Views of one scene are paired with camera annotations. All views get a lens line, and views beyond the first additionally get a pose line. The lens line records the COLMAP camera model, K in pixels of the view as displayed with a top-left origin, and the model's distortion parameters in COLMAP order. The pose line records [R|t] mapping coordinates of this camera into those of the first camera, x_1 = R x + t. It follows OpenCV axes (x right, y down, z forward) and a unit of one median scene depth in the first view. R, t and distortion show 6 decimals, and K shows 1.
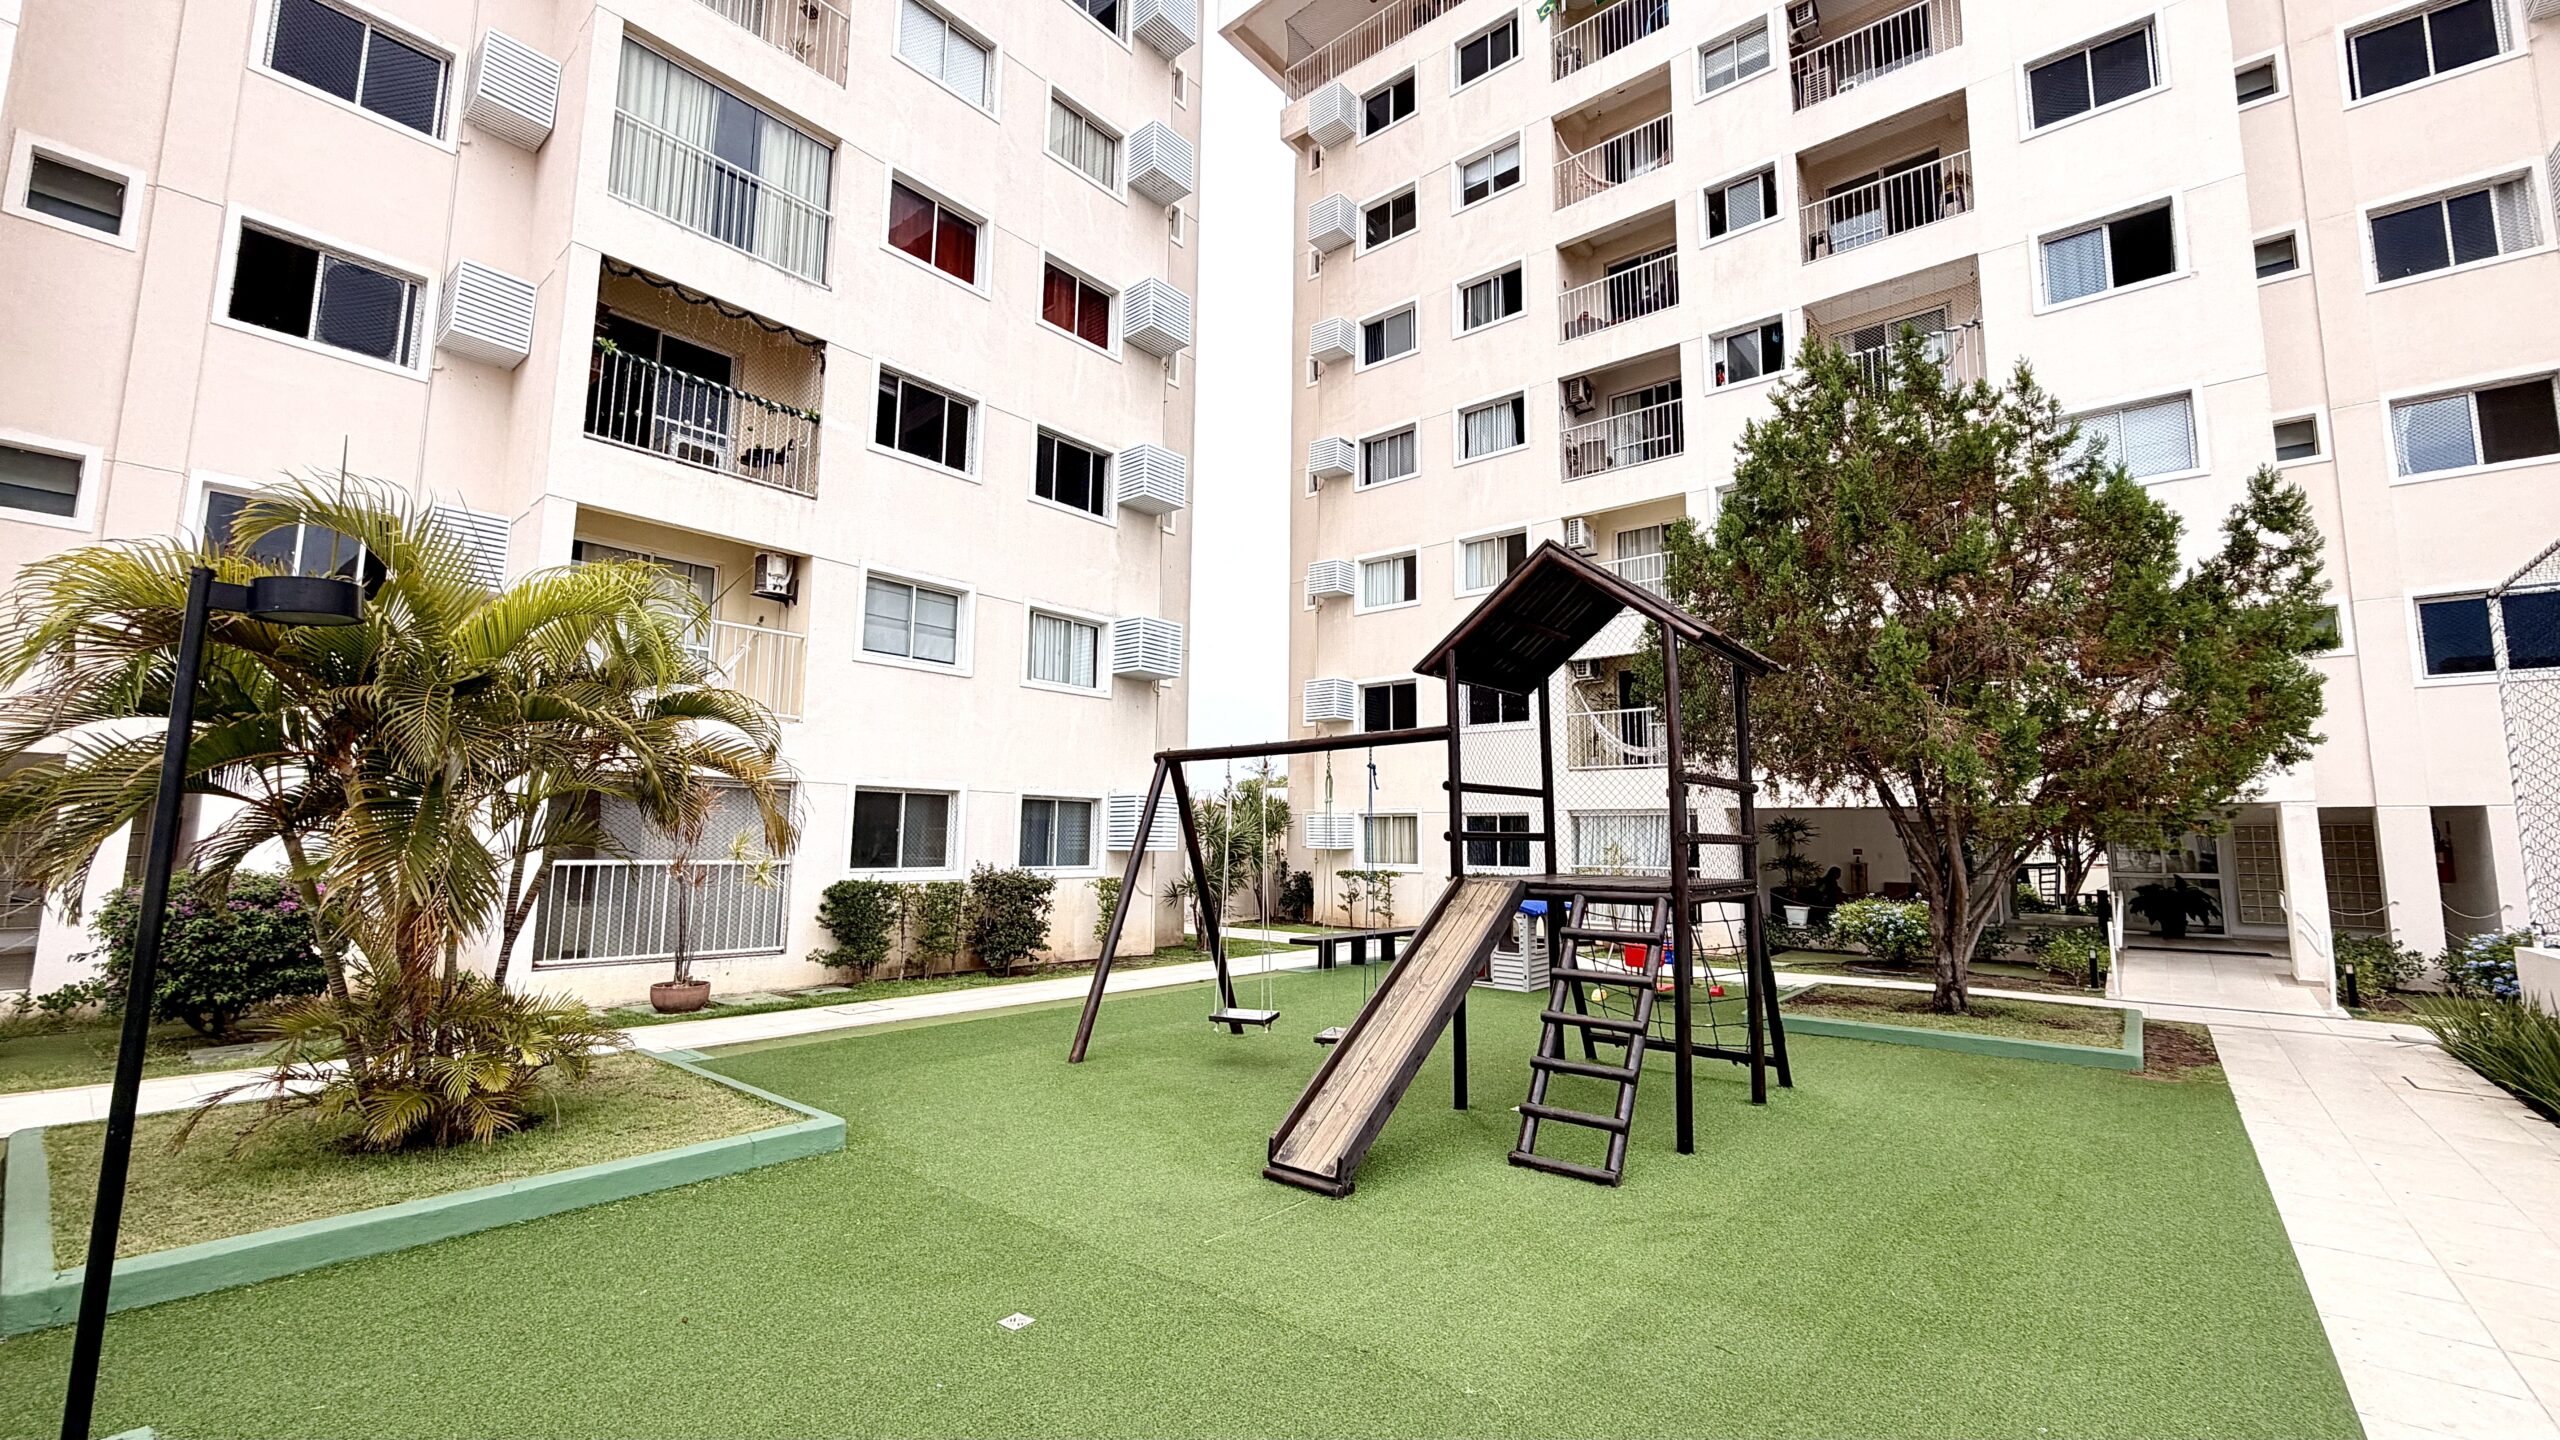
lens RADIAL K [[1020.0, 0, 1275.1], [0, 1020.0, 719.6], [0, 0, 1]] dist [0.000699, 0.000531]
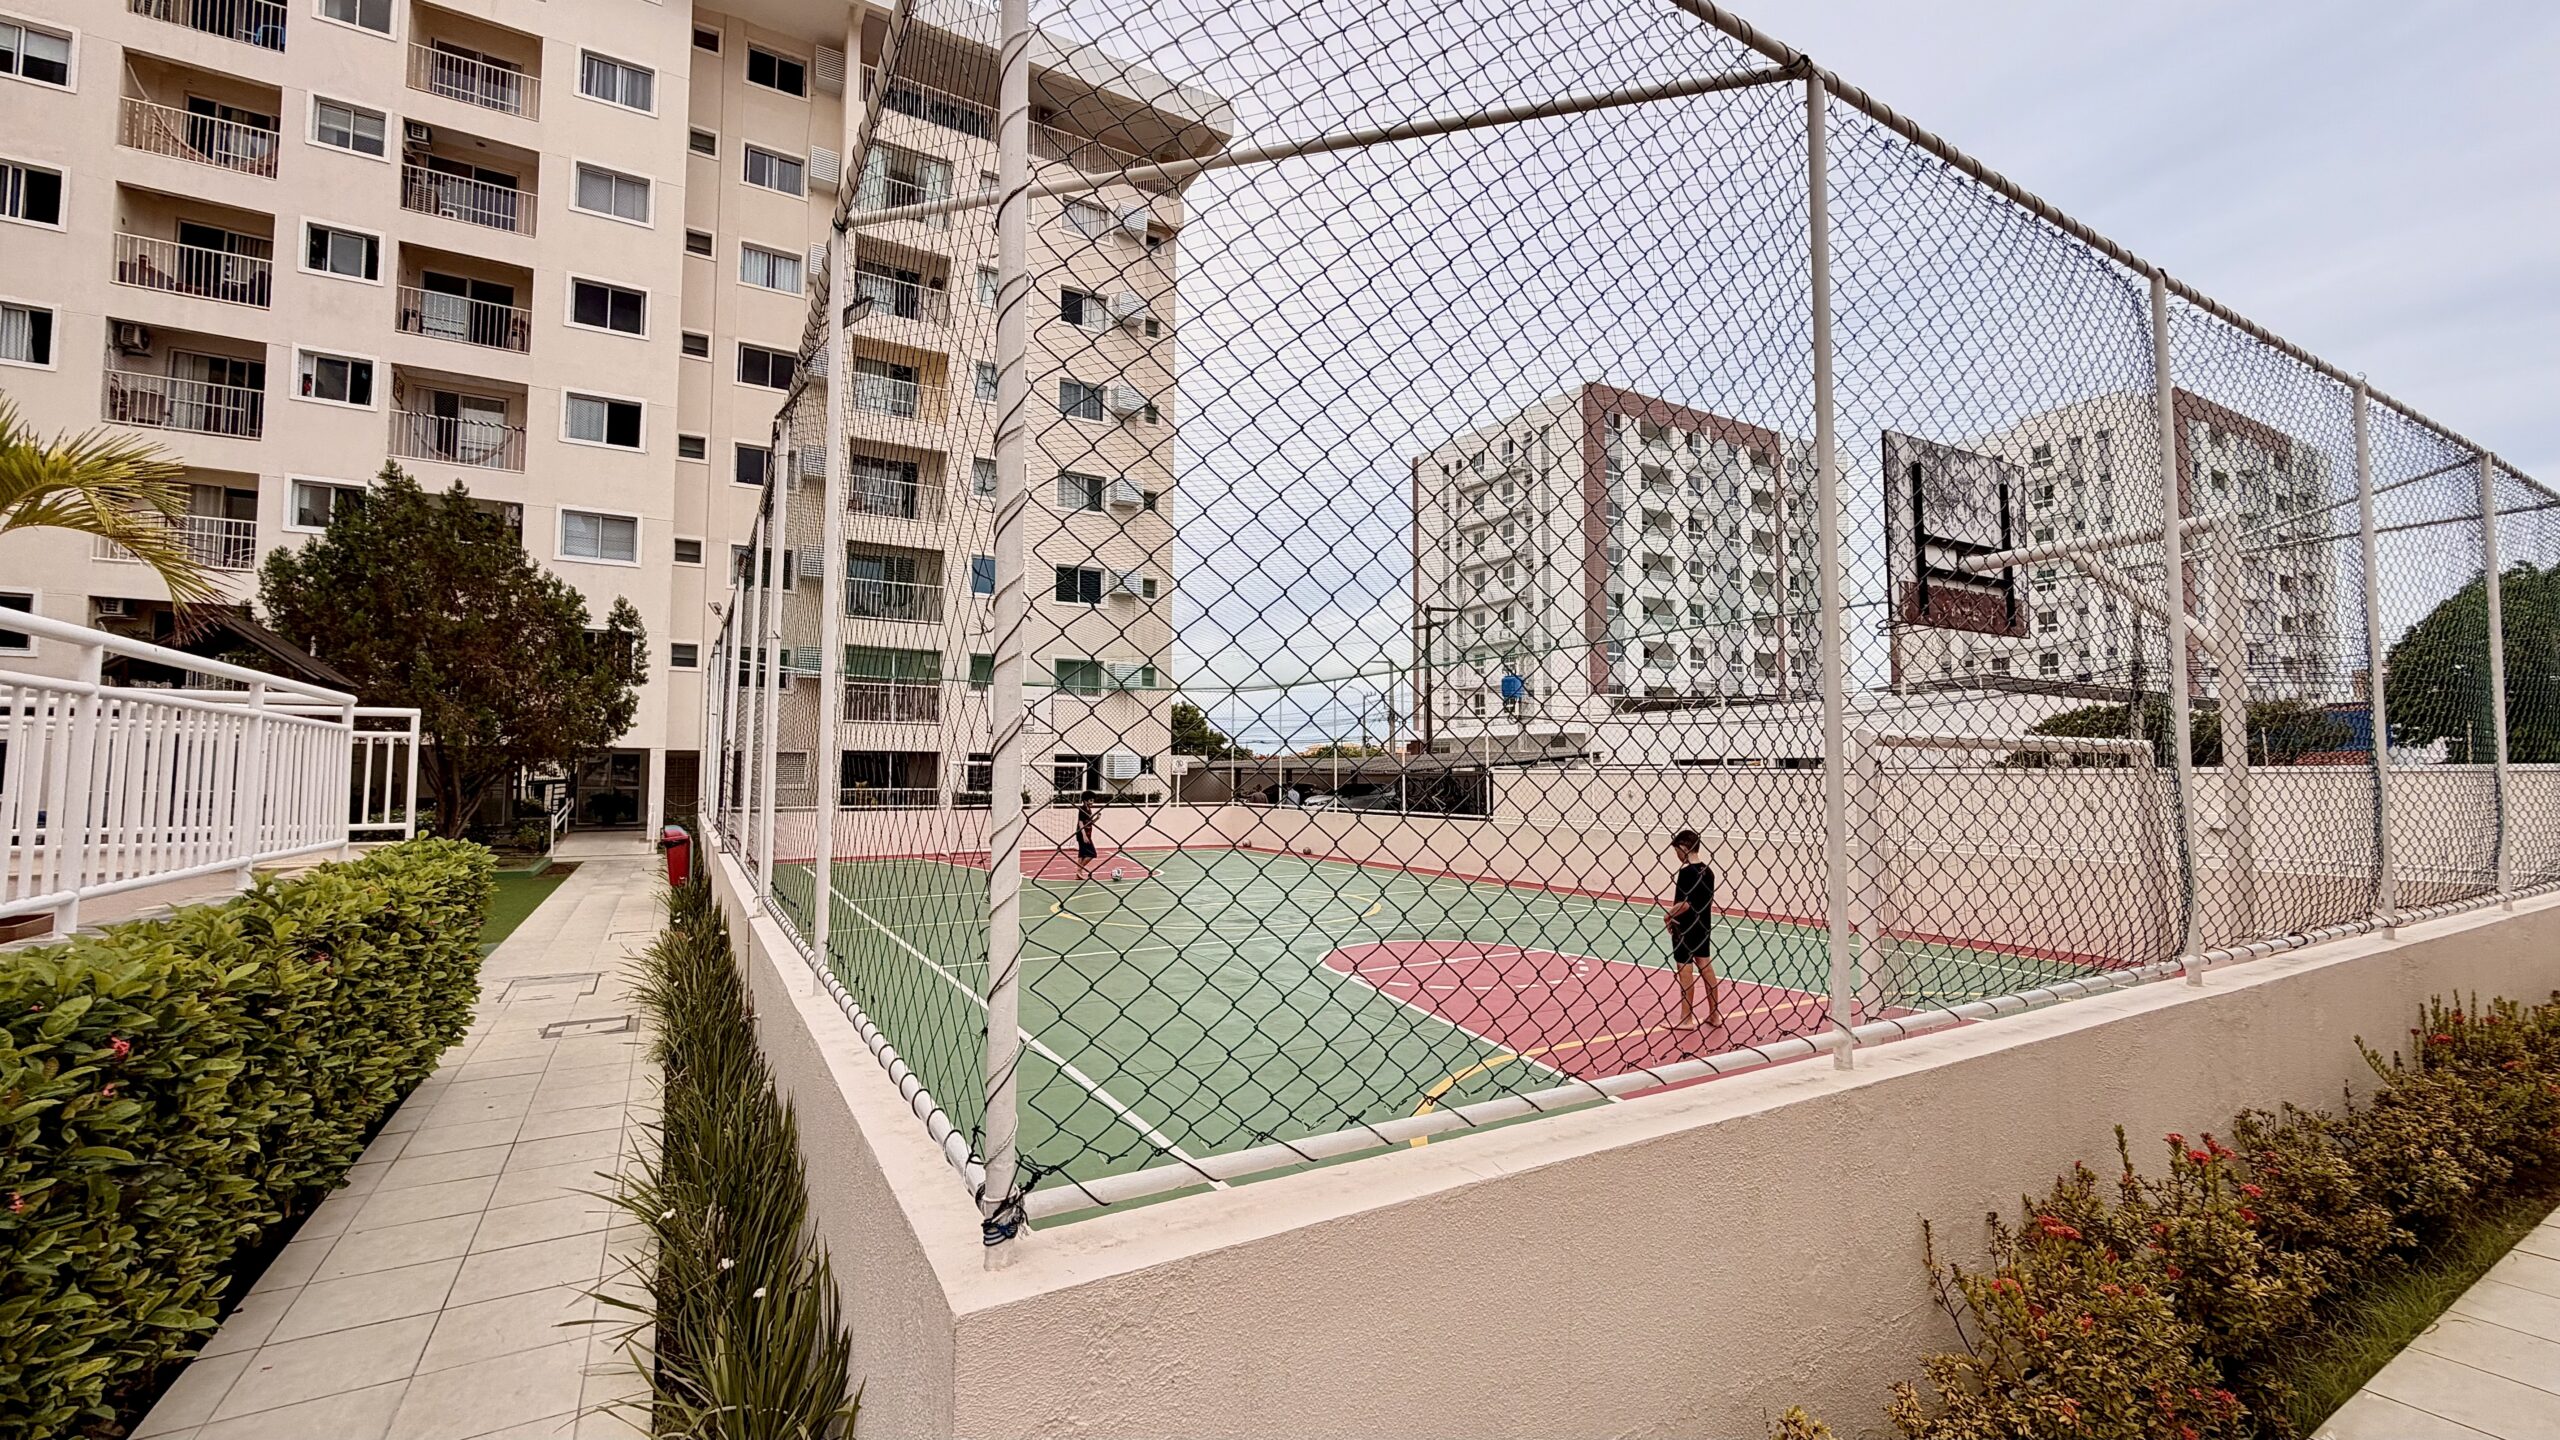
lens RADIAL K [[1020.0, 0, 1275.1], [0, 1020.0, 719.6], [0, 0, 1]] dist [0.000699, 0.000531]
pose [[0.340555, 0.044376, 0.939177, -0.297191], [-0.109633, 0.993946, -0.007210, -0.062297], [-0.933811, -0.100509, 0.343358, -0.536439]]
